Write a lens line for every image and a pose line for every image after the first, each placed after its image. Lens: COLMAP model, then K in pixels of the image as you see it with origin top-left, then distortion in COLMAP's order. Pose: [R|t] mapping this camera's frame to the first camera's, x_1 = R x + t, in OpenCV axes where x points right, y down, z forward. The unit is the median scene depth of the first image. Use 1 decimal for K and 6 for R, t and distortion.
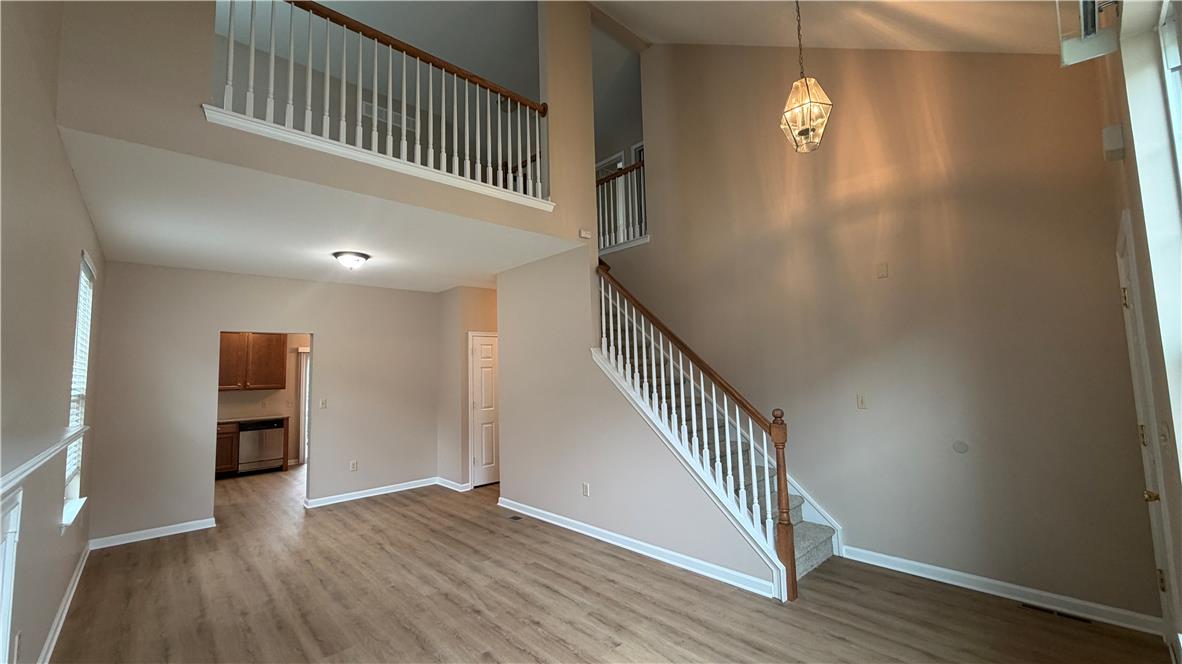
lens RADIAL K [[472.8, 0, 587.9], [0, 472.8, 332.3], [0, 0, 1]] dist [0.000827, 0.000126]
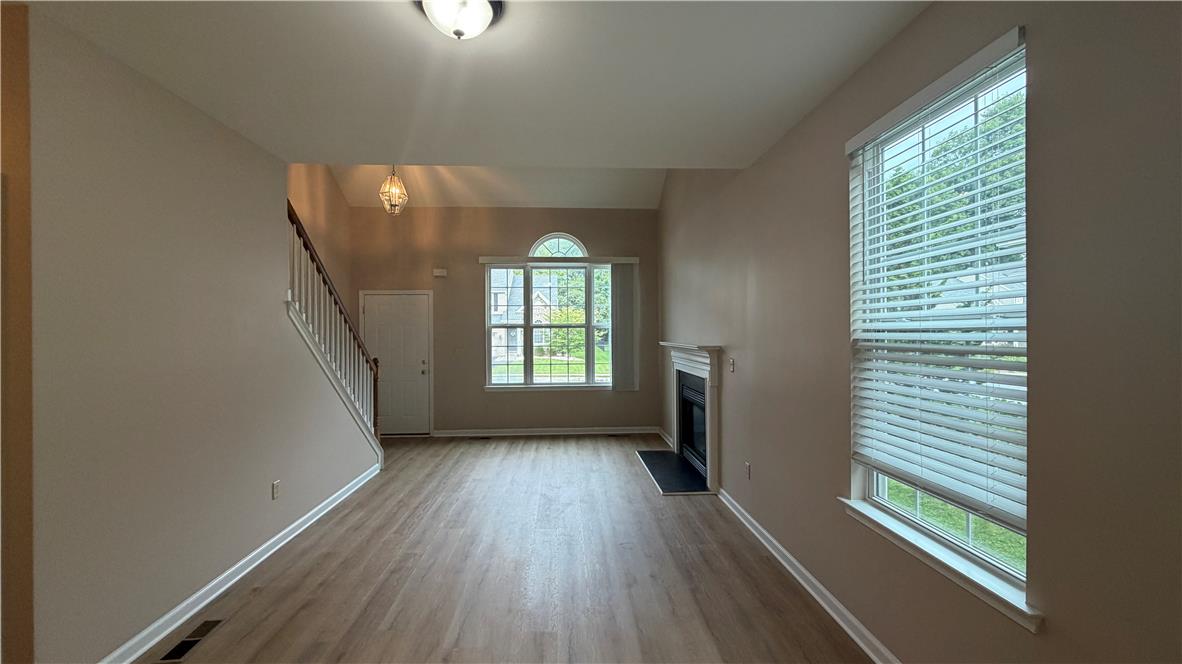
lens RADIAL K [[472.8, 0, 587.9], [0, 472.8, 332.3], [0, 0, 1]] dist [0.000827, 0.000126]
pose [[-0.768611, 0.033748, 0.638825, -1.070522], [-0.024933, 0.996268, -0.082630, 0.169274], [-0.639230, -0.079438, -0.764902, 1.585909]]
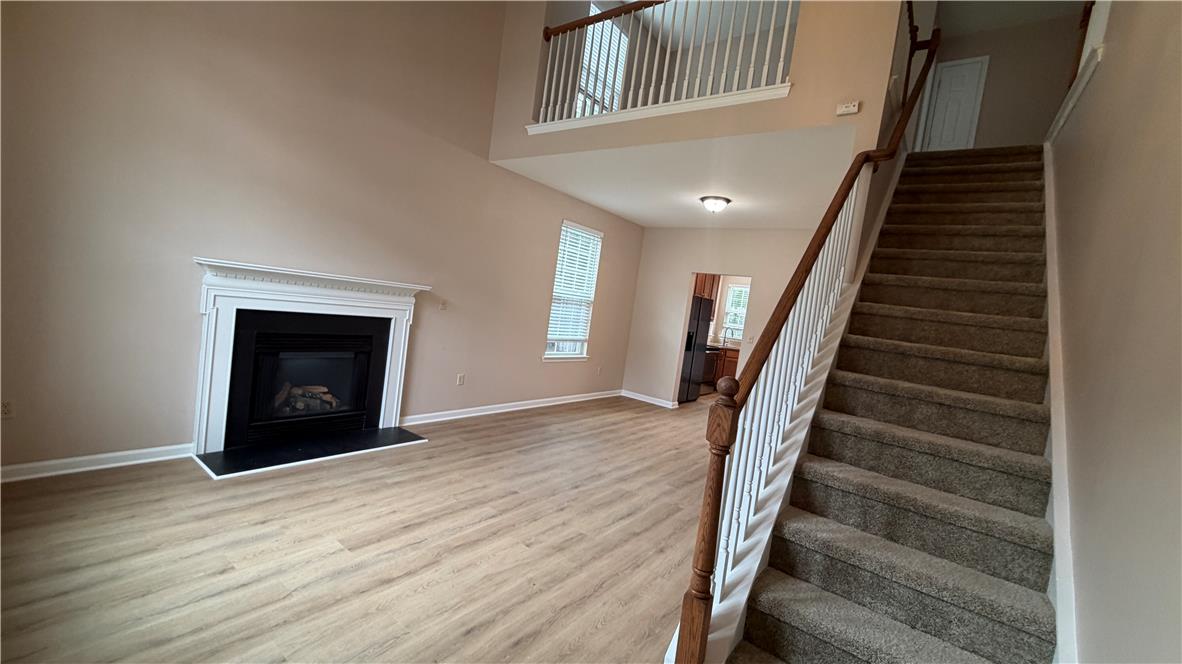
lens RADIAL K [[472.8, 0, 587.9], [0, 472.8, 332.3], [0, 0, 1]] dist [0.000827, 0.000126]
pose [[0.177808, 0.114365, -0.977397, 0.754810], [-0.060256, 0.992626, 0.105185, 0.064941], [0.982219, 0.040191, 0.183388, 0.674356]]
